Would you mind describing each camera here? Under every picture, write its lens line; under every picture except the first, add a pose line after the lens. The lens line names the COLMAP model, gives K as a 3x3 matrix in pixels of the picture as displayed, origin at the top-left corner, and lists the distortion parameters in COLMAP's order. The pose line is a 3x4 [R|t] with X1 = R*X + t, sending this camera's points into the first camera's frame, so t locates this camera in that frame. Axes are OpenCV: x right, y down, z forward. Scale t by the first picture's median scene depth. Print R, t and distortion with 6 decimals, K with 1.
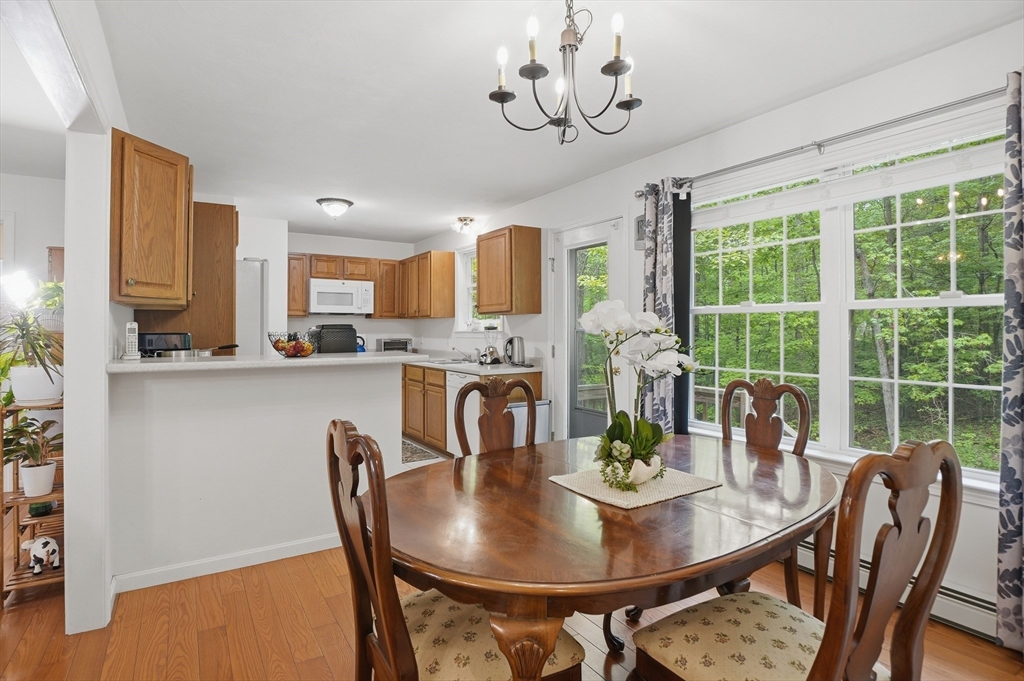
lens RADIAL K [[513.1, 0, 515.9], [0, 513.1, 321.1], [0, 0, 1]] dist [-0.020027, -0.001684]
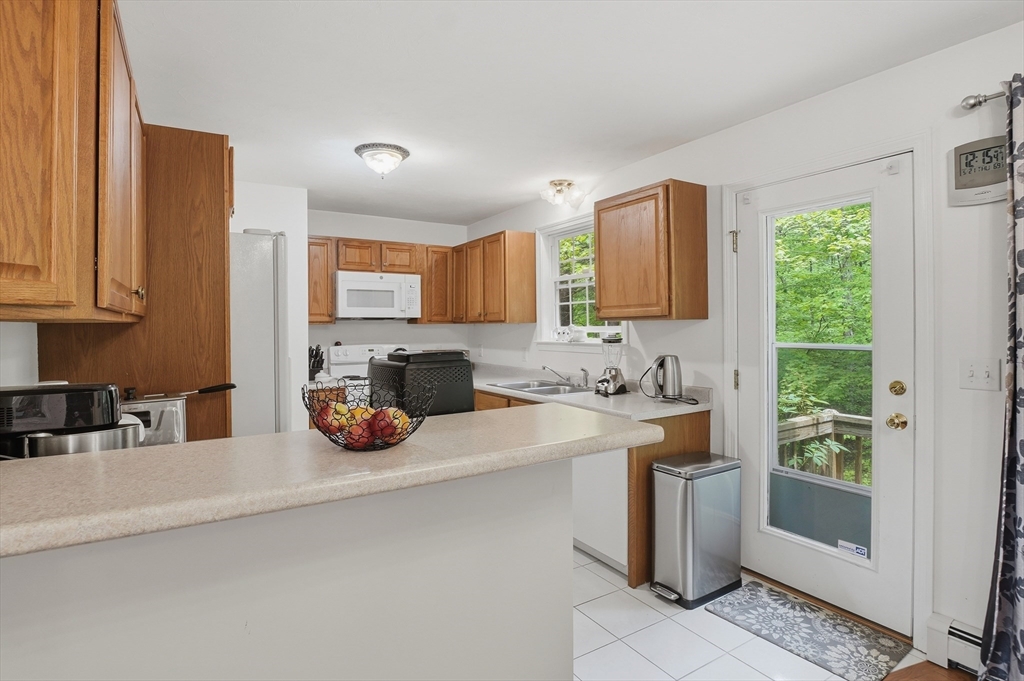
lens RADIAL K [[513.1, 0, 516.7], [0, 513.1, 328.4], [0, 0, 1]] dist [-0.020027, -0.001684]
pose [[0.999934, -0.008115, -0.008119, -0.164678], [0.008273, 0.999774, 0.019569, -0.015784], [0.007958, -0.019635, 0.999776, 0.315863]]
